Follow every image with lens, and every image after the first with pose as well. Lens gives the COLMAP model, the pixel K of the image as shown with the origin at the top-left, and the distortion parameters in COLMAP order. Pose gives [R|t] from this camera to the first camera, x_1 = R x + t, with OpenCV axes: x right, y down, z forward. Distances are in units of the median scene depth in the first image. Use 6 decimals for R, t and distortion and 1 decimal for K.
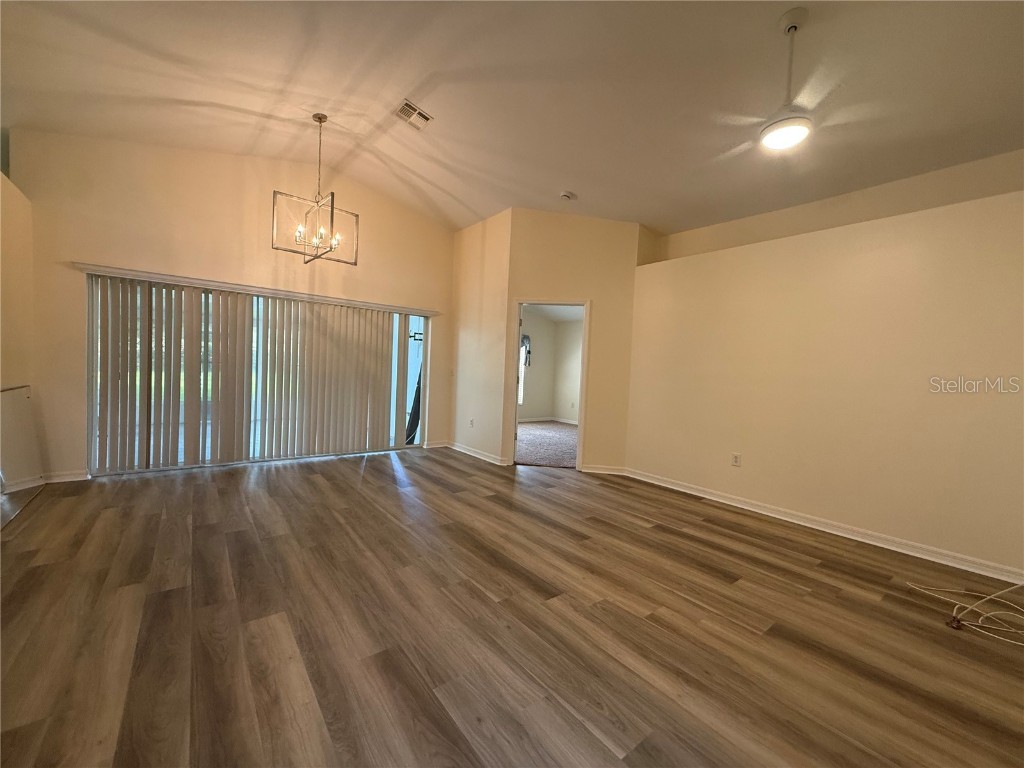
lens RADIAL K [[408.7, 0, 508.8], [0, 408.7, 384.4], [0, 0, 1]] dist [-0.000327, -0.000187]
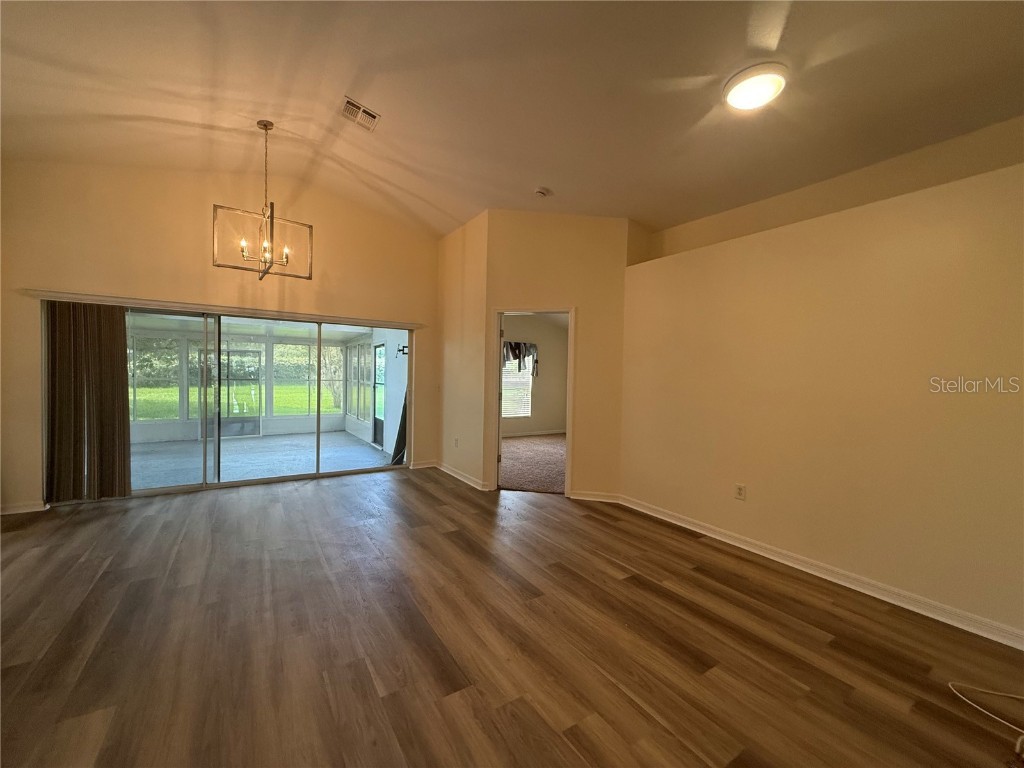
lens RADIAL K [[408.7, 0, 508.8], [0, 408.7, 384.4], [0, 0, 1]] dist [-0.000327, -0.000187]
pose [[0.995734, -0.019008, -0.090295, 0.169276], [0.017872, 0.999751, -0.013378, -0.034587], [0.090526, 0.011707, 0.995825, 0.124505]]
